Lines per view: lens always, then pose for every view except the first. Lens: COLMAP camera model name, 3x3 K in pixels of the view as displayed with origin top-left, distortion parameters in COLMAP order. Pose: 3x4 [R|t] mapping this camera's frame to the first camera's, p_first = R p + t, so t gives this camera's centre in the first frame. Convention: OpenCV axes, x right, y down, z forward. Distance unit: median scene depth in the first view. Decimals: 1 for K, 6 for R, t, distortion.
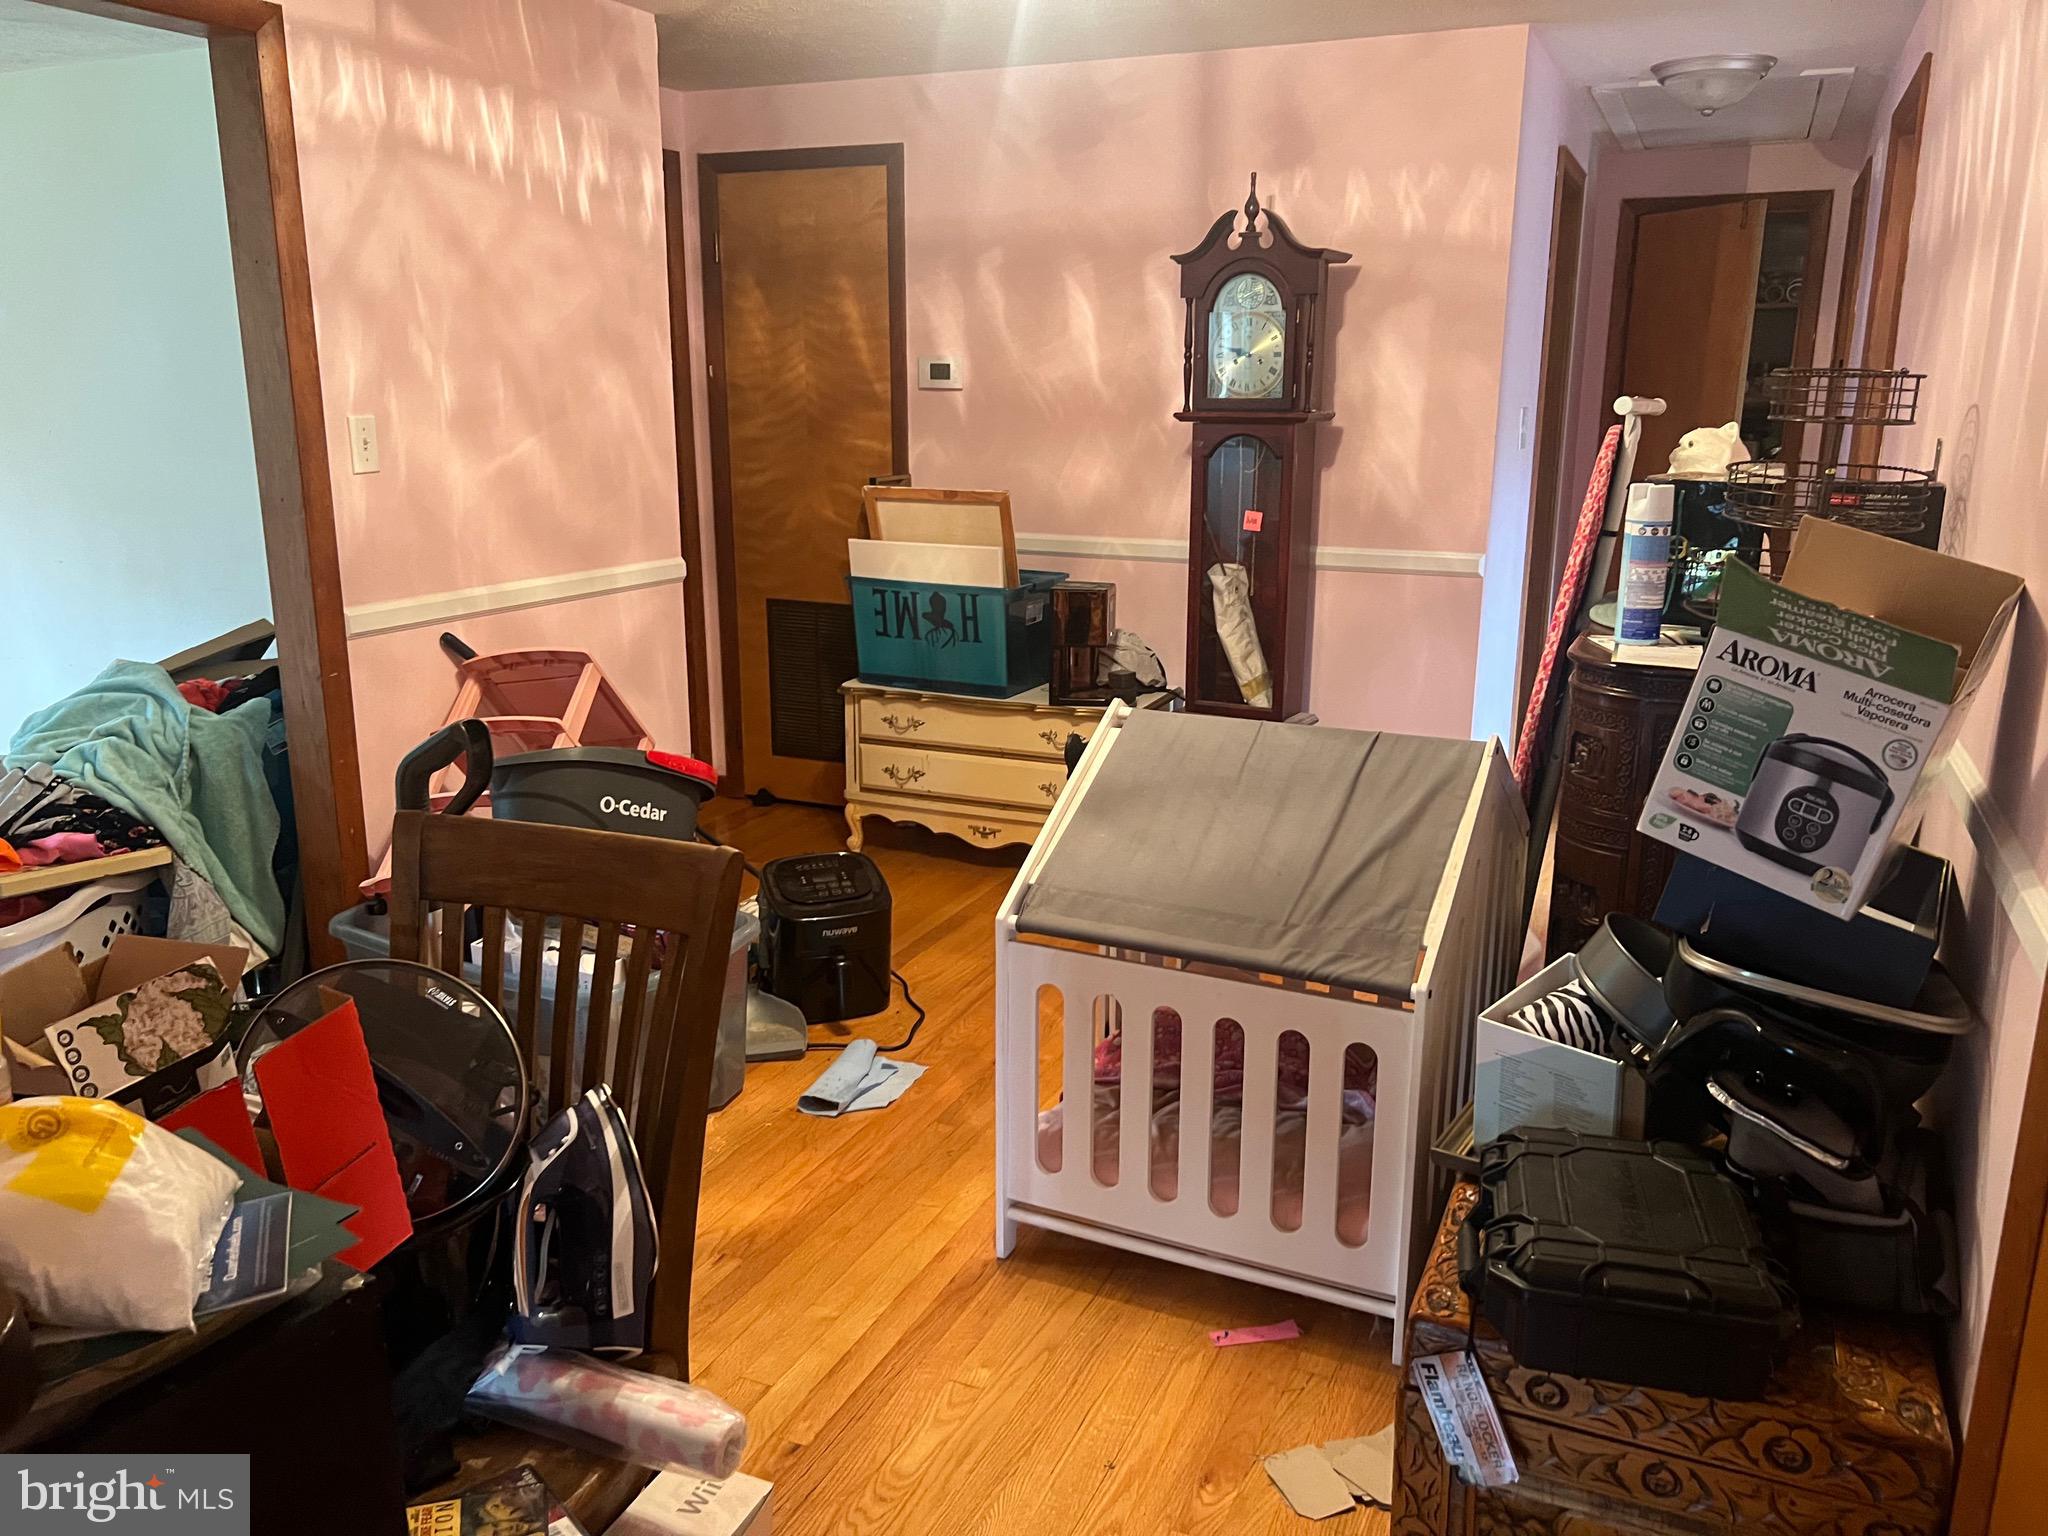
lens RADIAL K [[1544.4, 0, 1022.6], [0, 1544.4, 758.6], [0, 0, 1]] dist [0.044416, -0.048644]
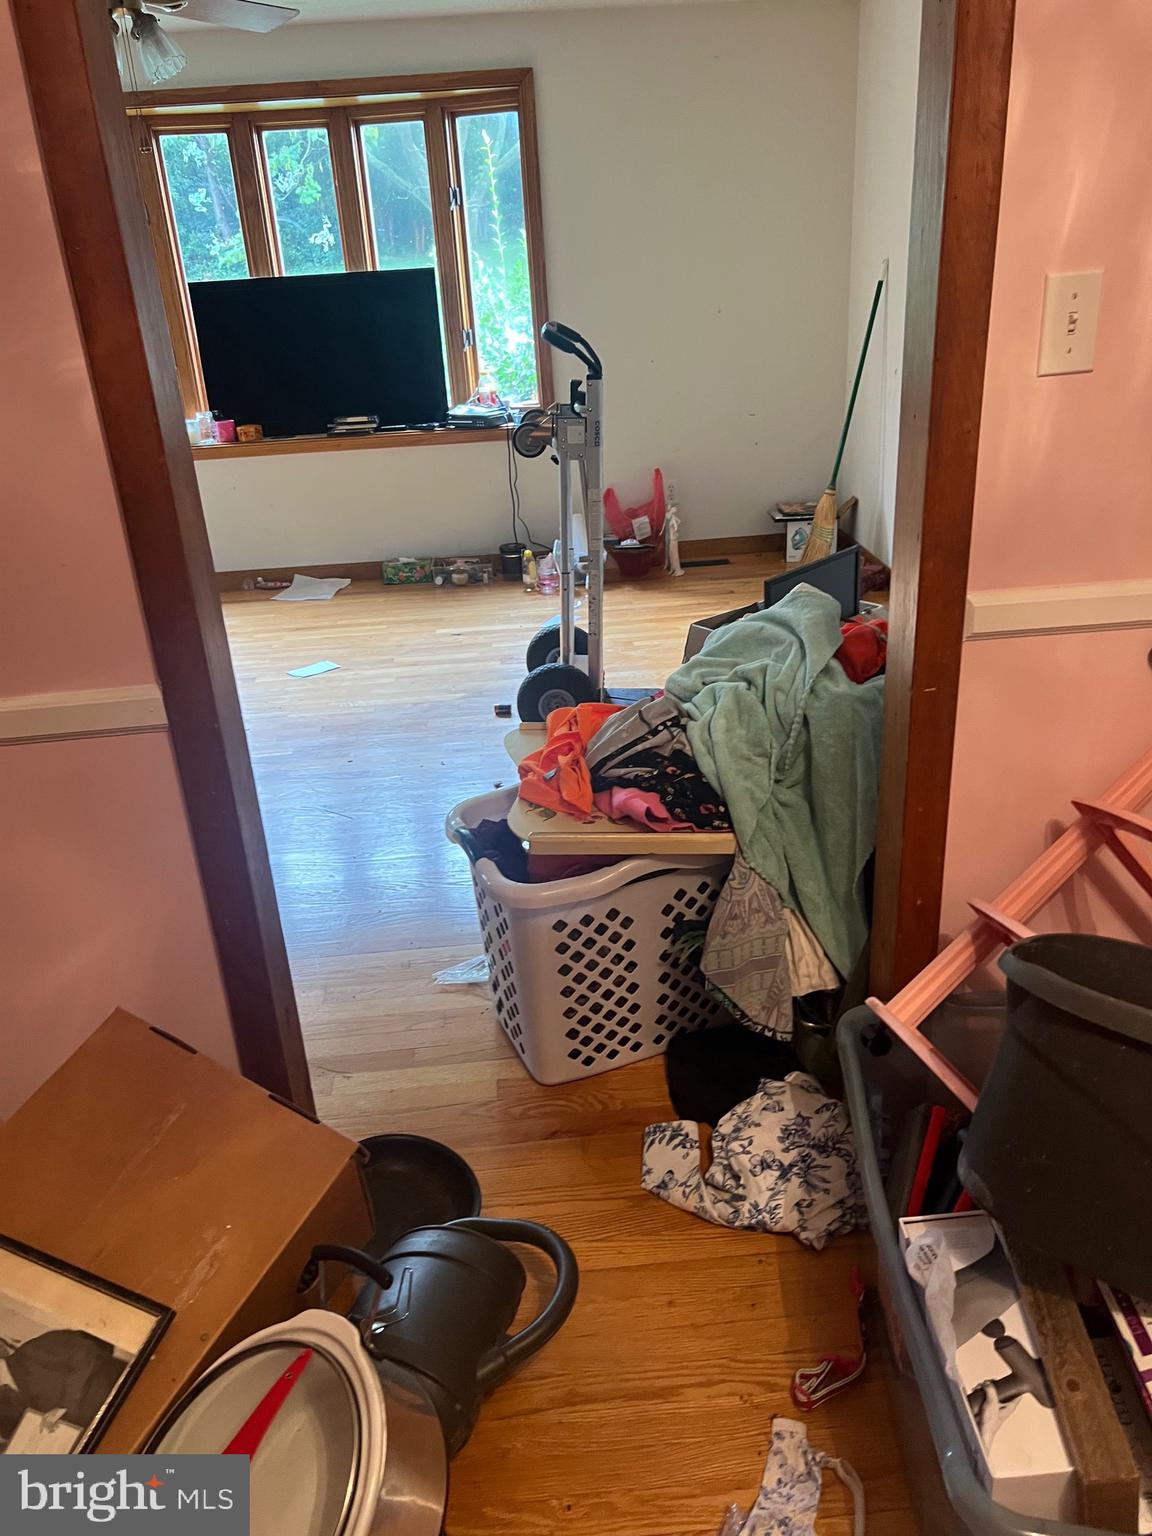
lens RADIAL K [[1158.3, 0, 574.2], [0, 1158.3, 768.3], [0, 0, 1]] dist [0.044416, -0.048644]
pose [[0.458443, 0.332927, -0.824008, -0.089093], [-0.147419, 0.942824, 0.298915, -0.148617], [0.876412, -0.015561, 0.481311, 0.624308]]
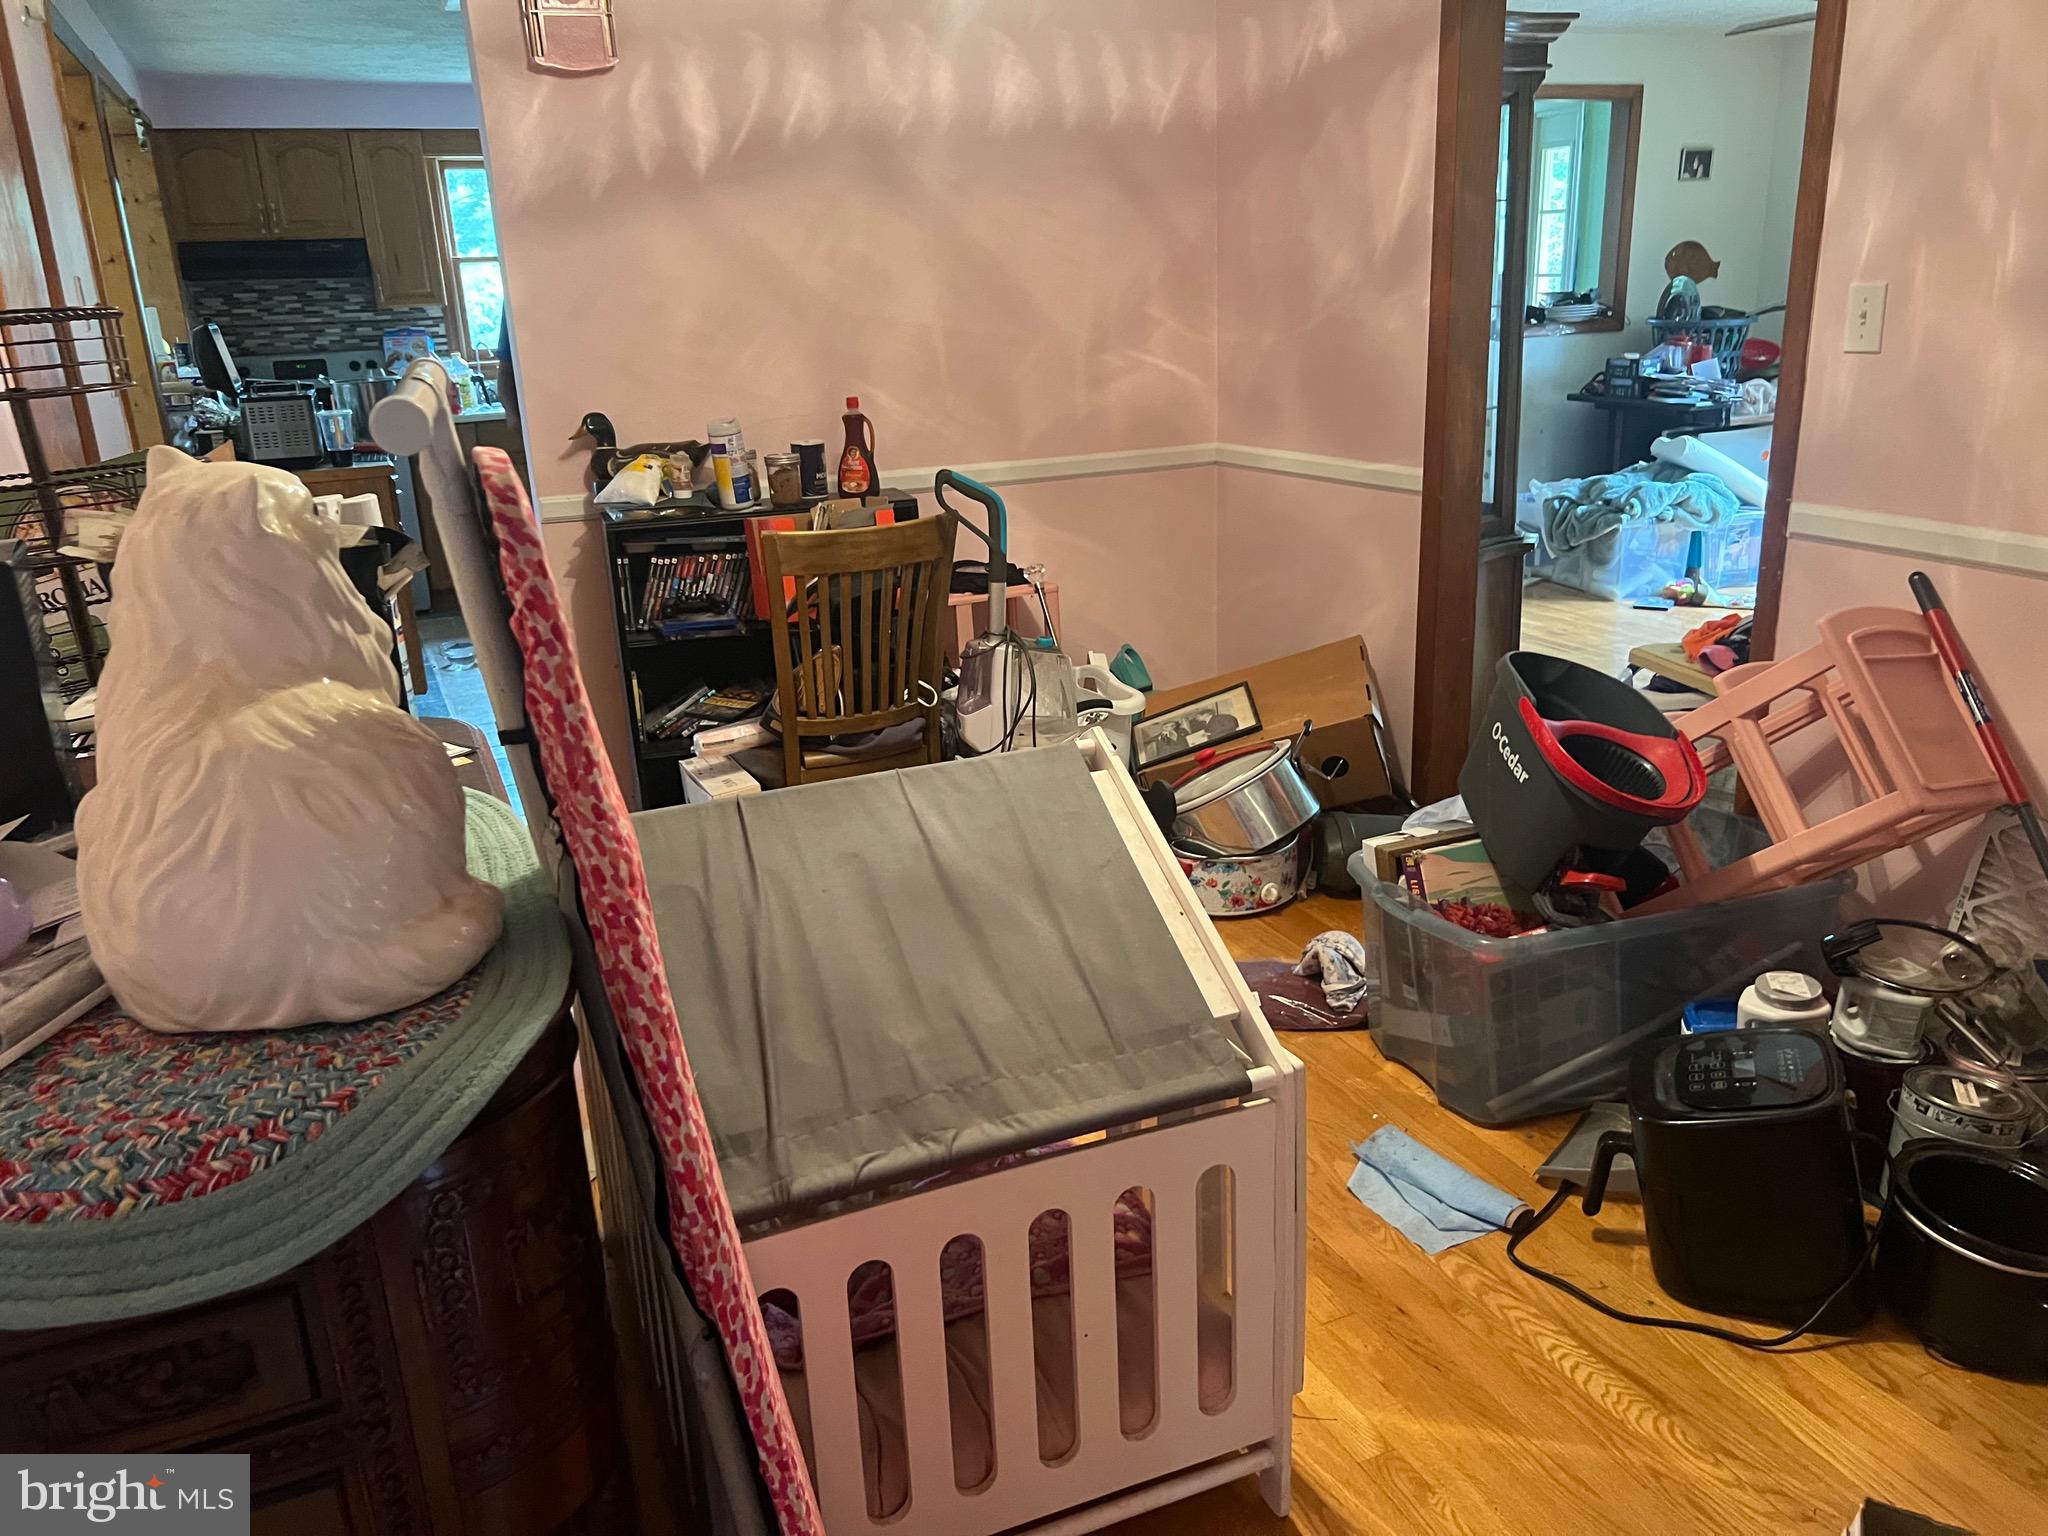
lens RADIAL K [[1544.4, 0, 1028.5], [0, 1544.4, 777.3], [0, 0, 1]] dist [0.044416, -0.048644]
pose [[-0.674616, 0.255058, -0.692704, 0.531533], [-0.132411, 0.881375, 0.453481, -0.308070], [0.726196, 0.397647, -0.560817, 1.250944]]
